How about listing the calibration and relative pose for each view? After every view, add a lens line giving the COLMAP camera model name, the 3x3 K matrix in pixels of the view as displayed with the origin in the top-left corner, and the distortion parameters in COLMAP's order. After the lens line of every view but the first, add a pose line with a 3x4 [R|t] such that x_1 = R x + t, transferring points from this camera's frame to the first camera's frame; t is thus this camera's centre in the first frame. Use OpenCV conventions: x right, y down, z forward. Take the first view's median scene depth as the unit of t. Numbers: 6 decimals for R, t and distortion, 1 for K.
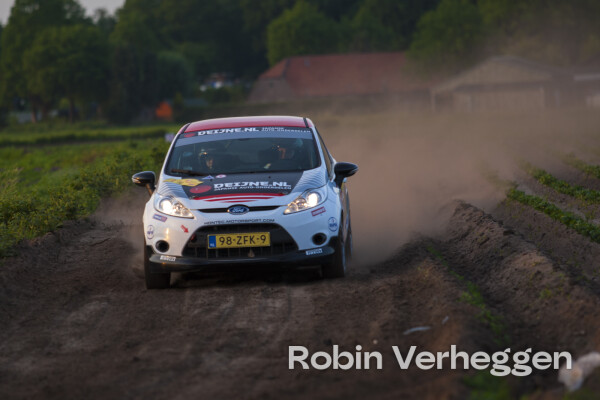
lens RADIAL K [[4126.1, 0, 300.0], [0, 4126.1, 200.0], [0, 0, 1]] dist [-0.185197, -16.499105]
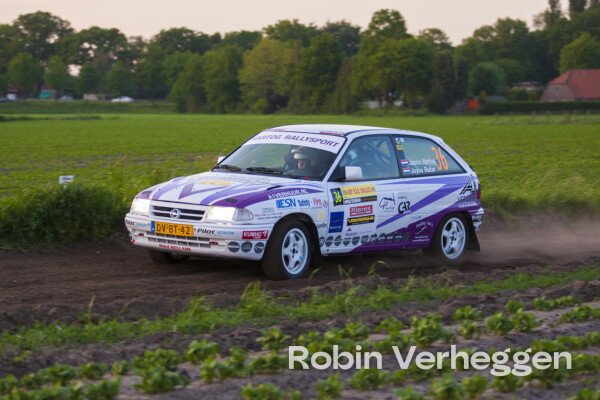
lens RADIAL K [[2050.1, 0, 300.0], [0, 2050.1, 200.0], [0, 0, 1]] dist [0.049590, -0.445015]
pose [[0.988777, 0.045459, -0.142311, 0.007283], [-0.041876, 0.998728, 0.028079, -0.006645], [0.143407, -0.021804, 0.989424, 0.319511]]
